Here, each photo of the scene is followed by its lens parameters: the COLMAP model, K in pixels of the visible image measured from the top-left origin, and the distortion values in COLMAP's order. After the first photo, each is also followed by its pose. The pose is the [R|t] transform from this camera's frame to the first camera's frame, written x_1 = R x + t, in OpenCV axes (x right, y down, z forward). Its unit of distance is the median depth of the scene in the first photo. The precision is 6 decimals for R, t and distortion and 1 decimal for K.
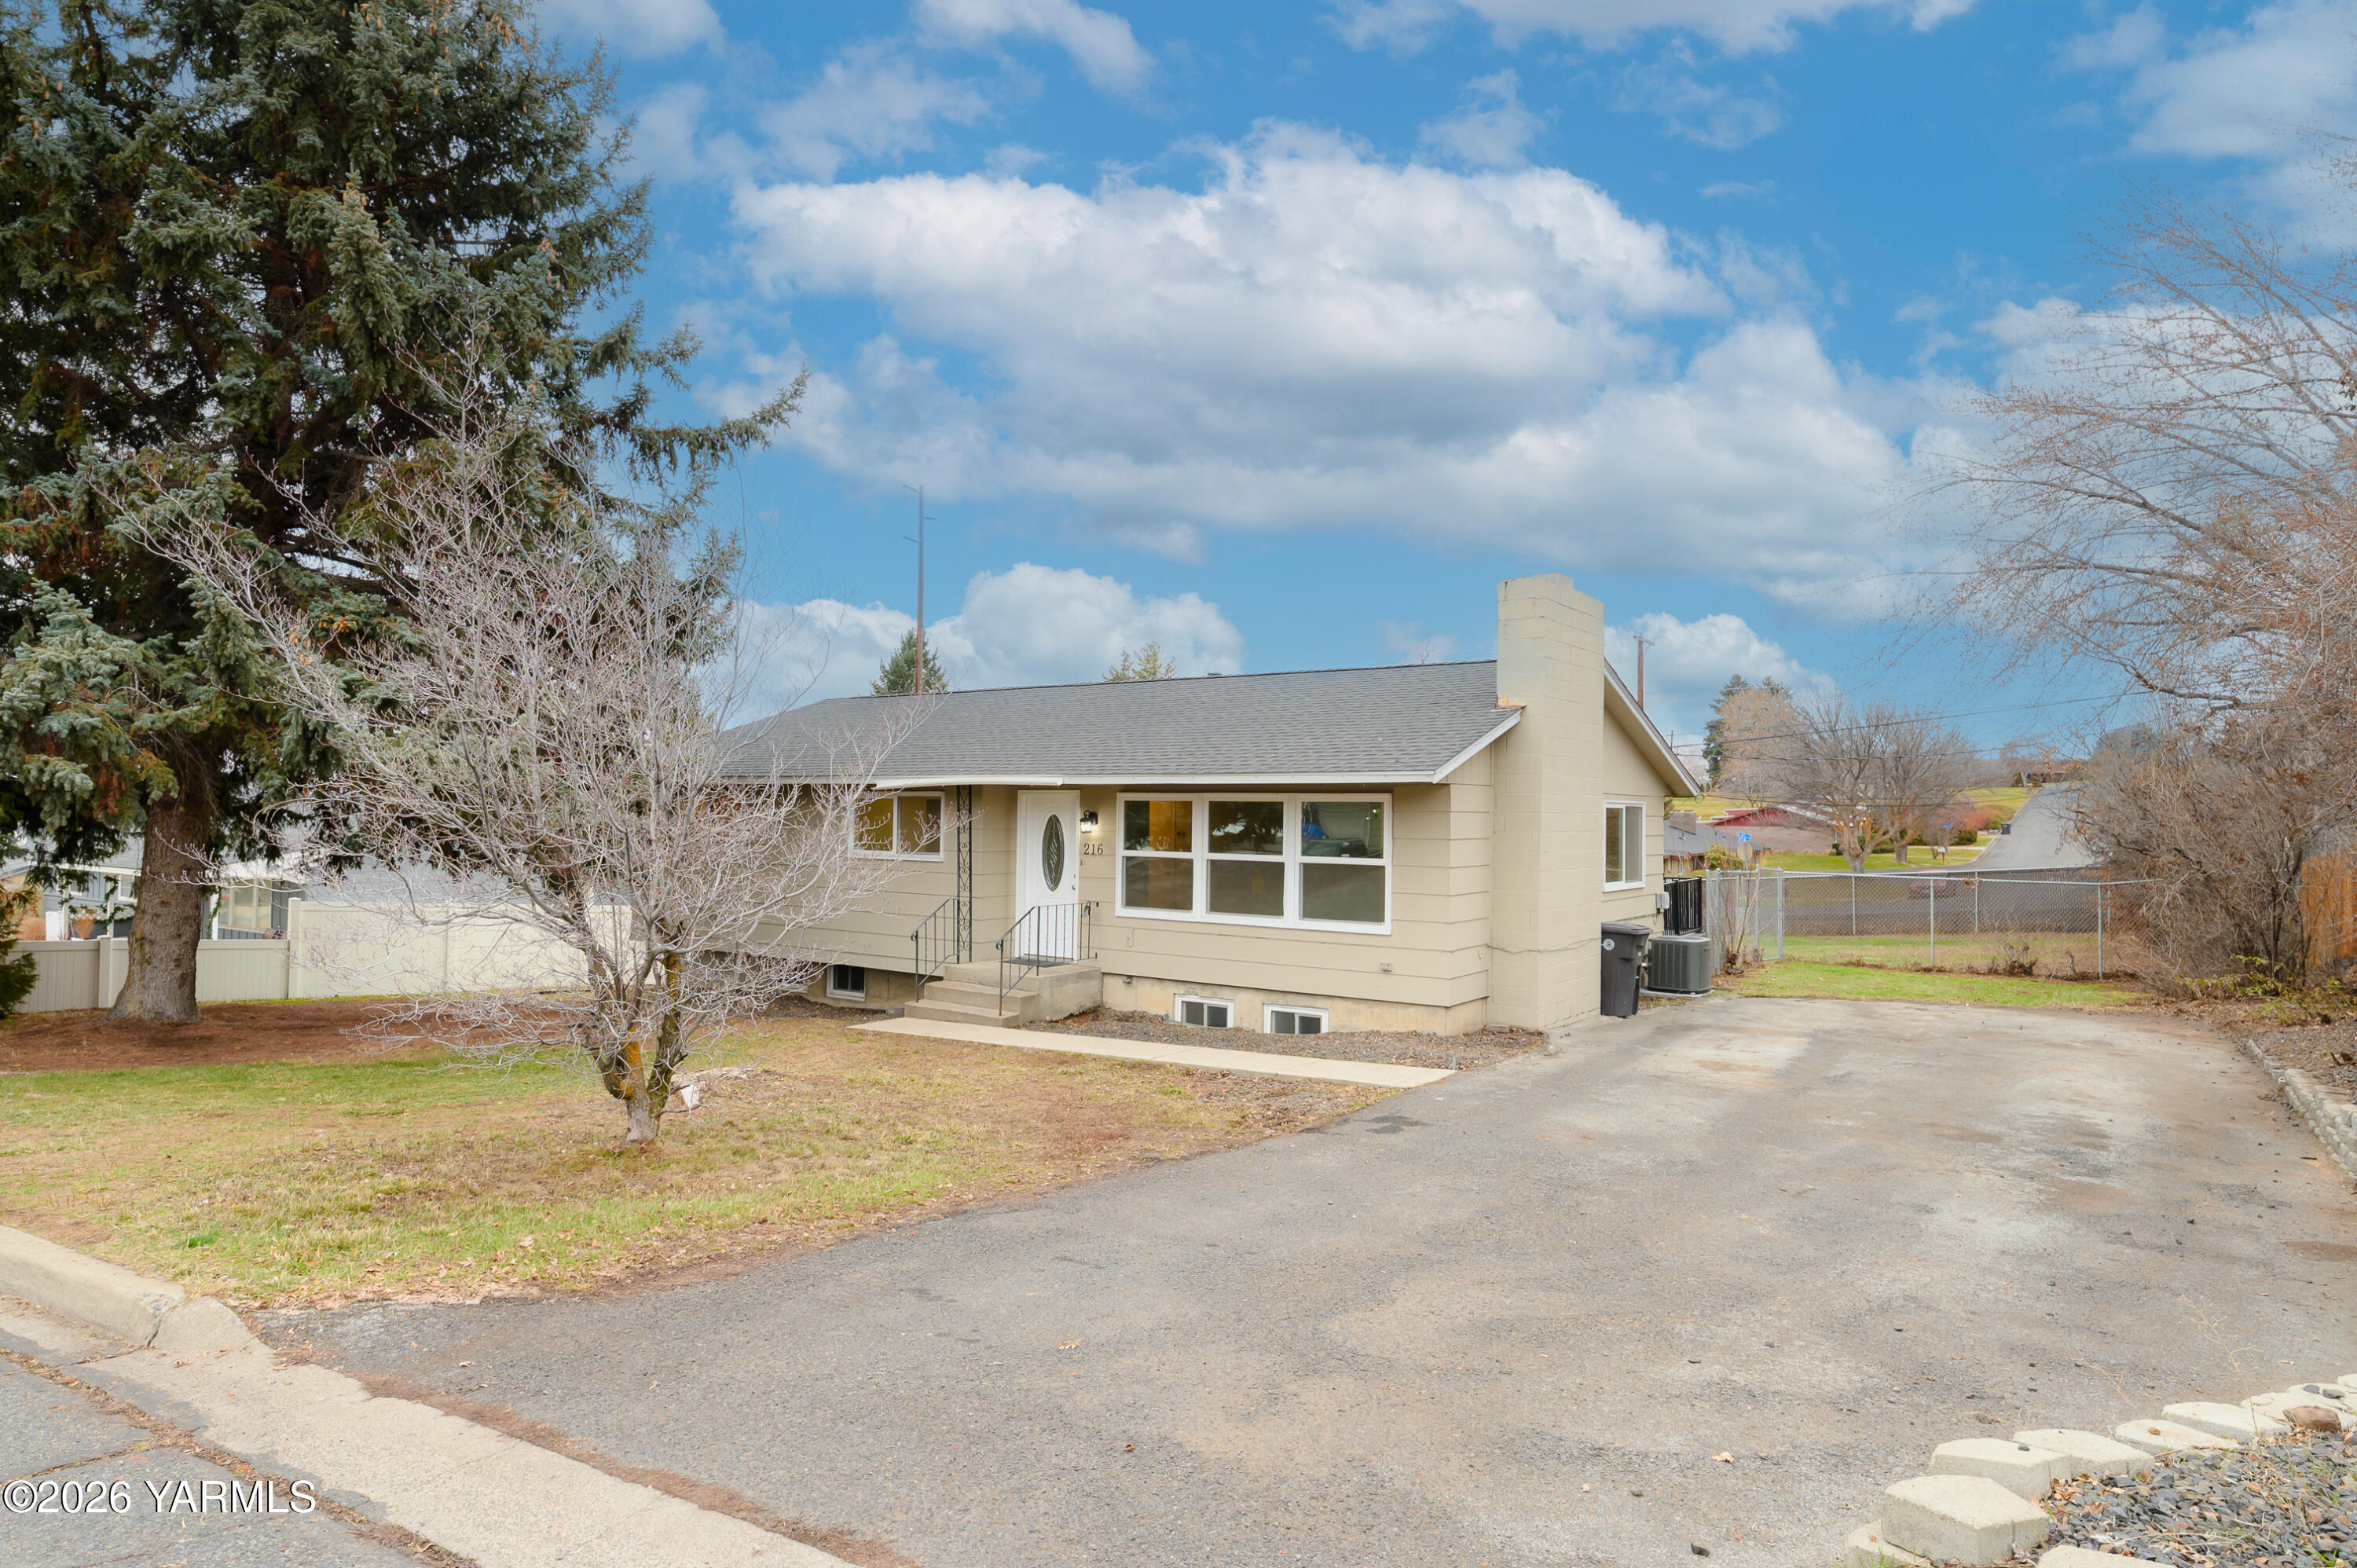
lens RADIAL K [[1085.3, 0, 1163.9], [0, 1085.3, 785.1], [0, 0, 1]] dist [-0.000578, -0.000014]
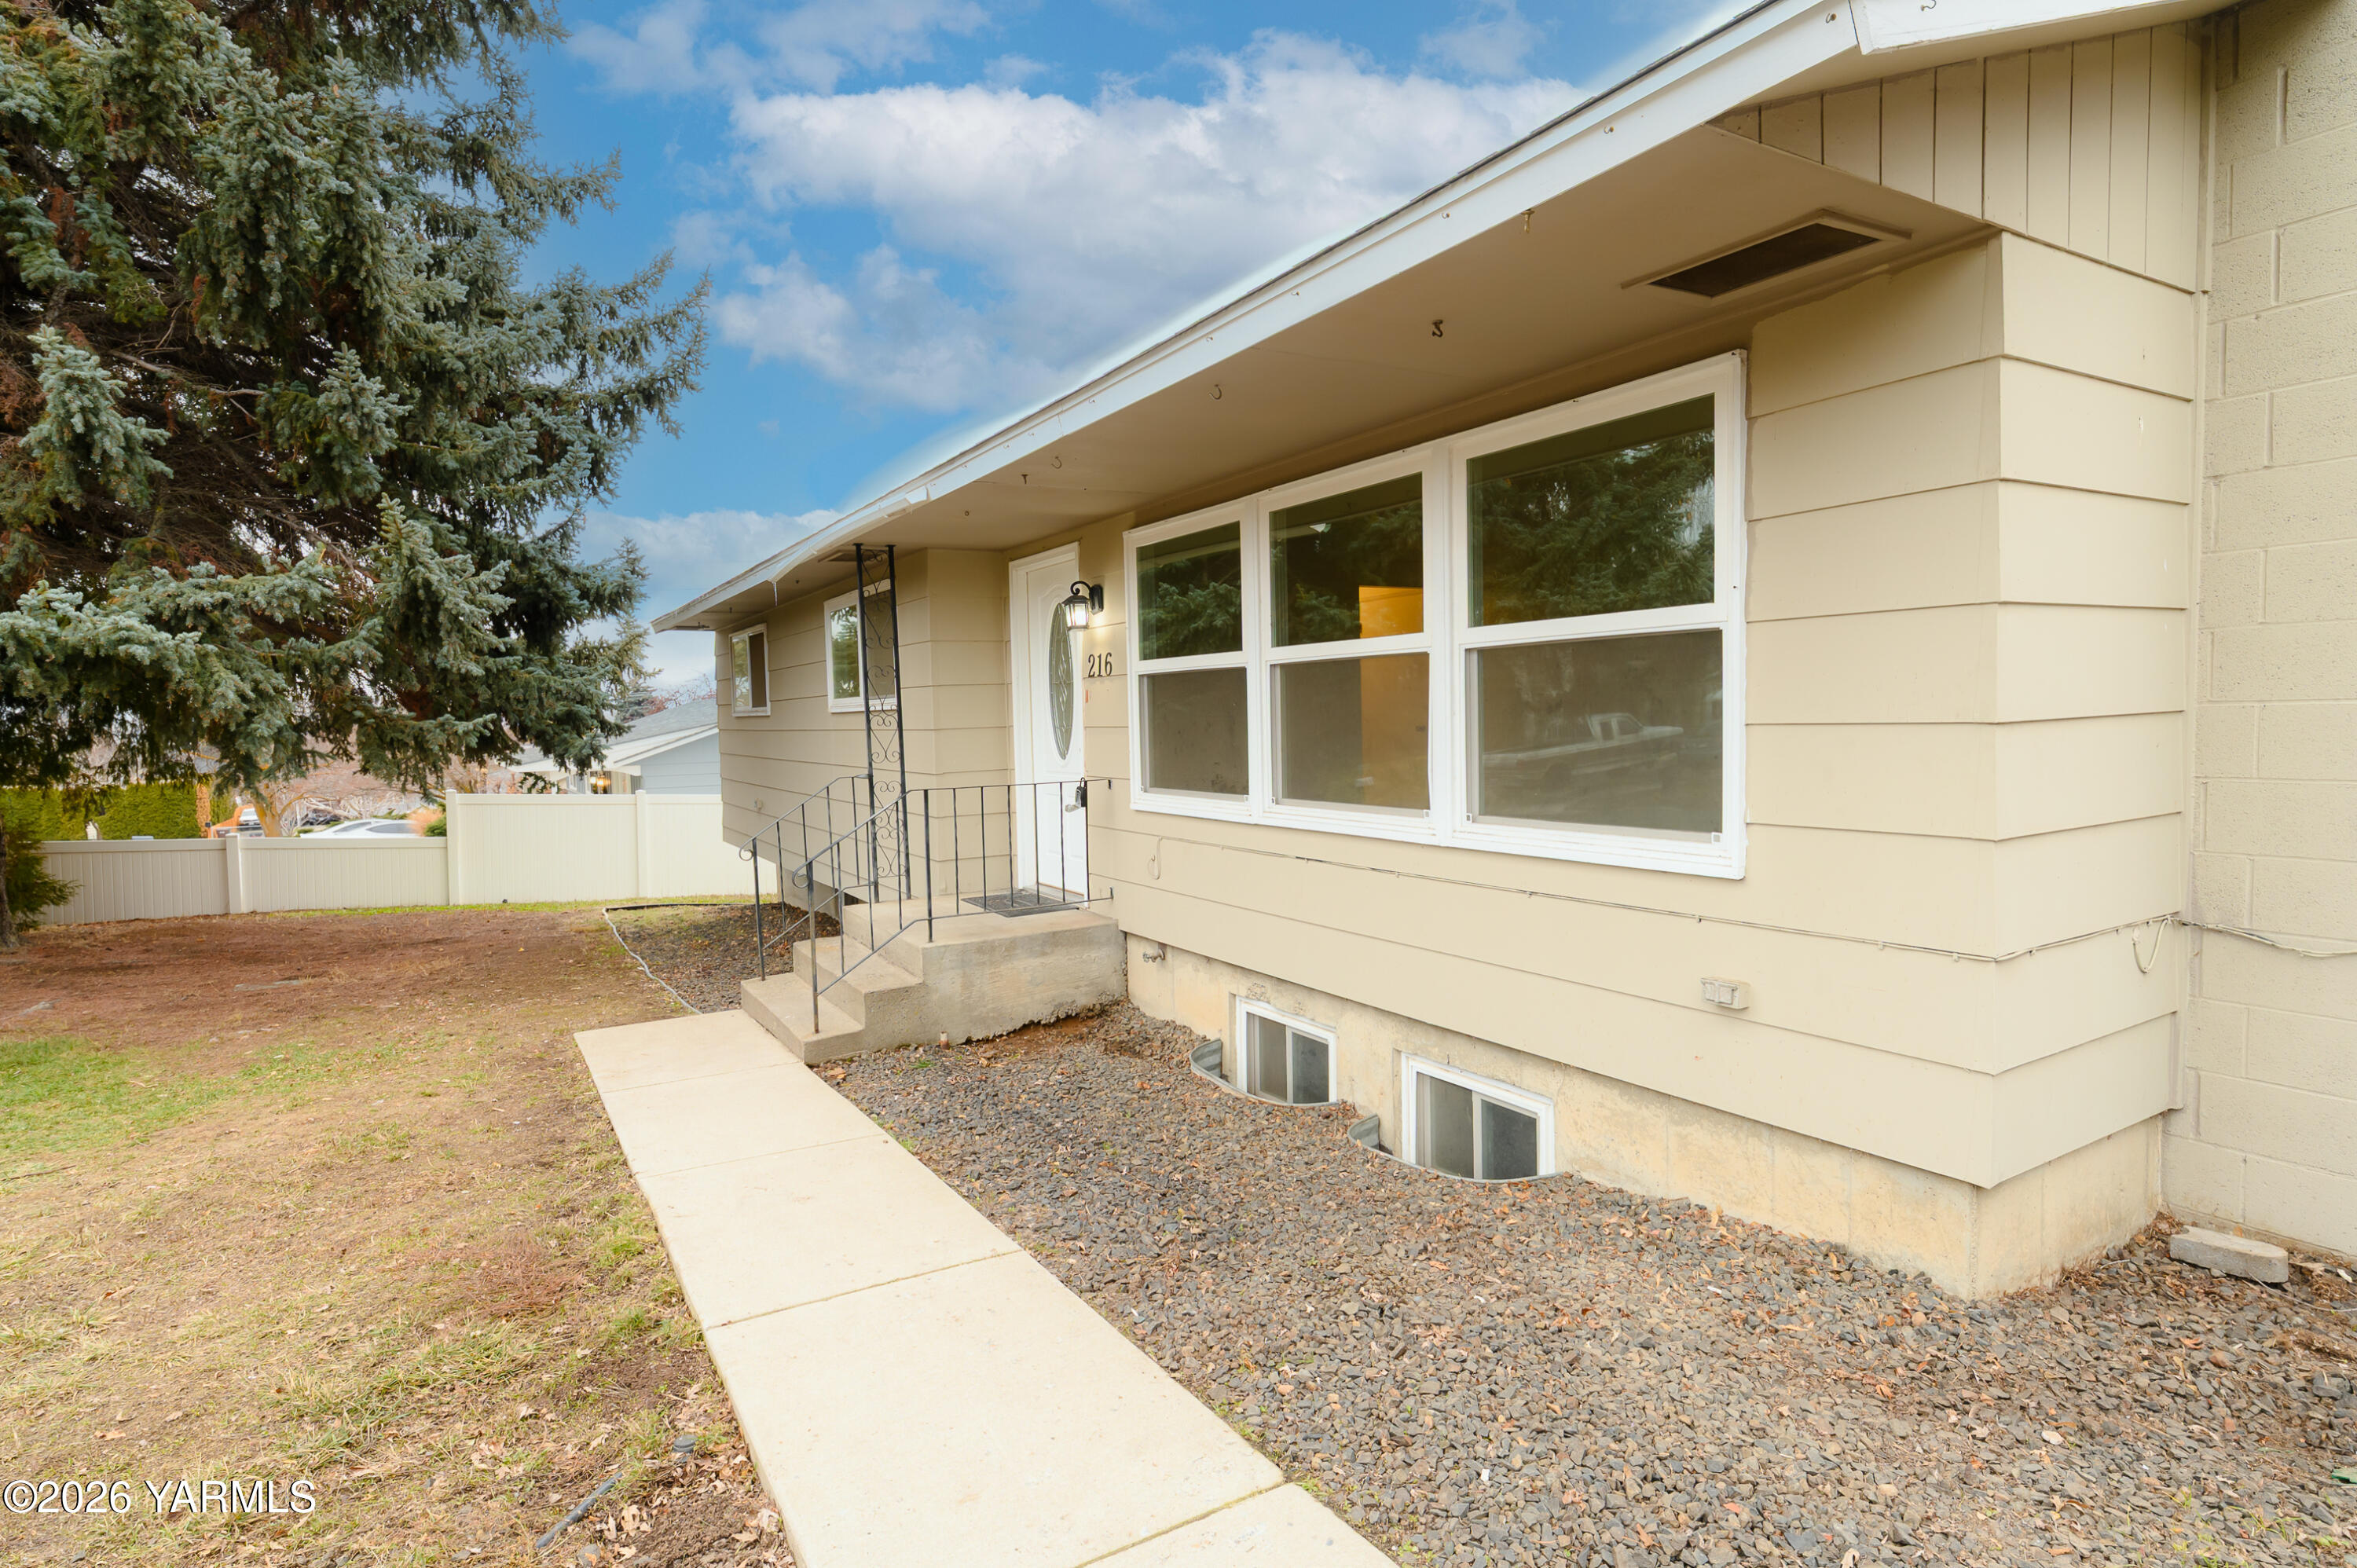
lens RADIAL K [[1125.9, 0, 1220.5], [0, 1125.9, 771.6], [0, 0, 1]] dist [-0.002257, 0.000080]
pose [[0.923928, -0.020510, -0.382016, 0.180760], [0.058272, 0.994455, 0.087543, 0.072587], [0.378102, -0.103145, 0.920000, 0.638992]]
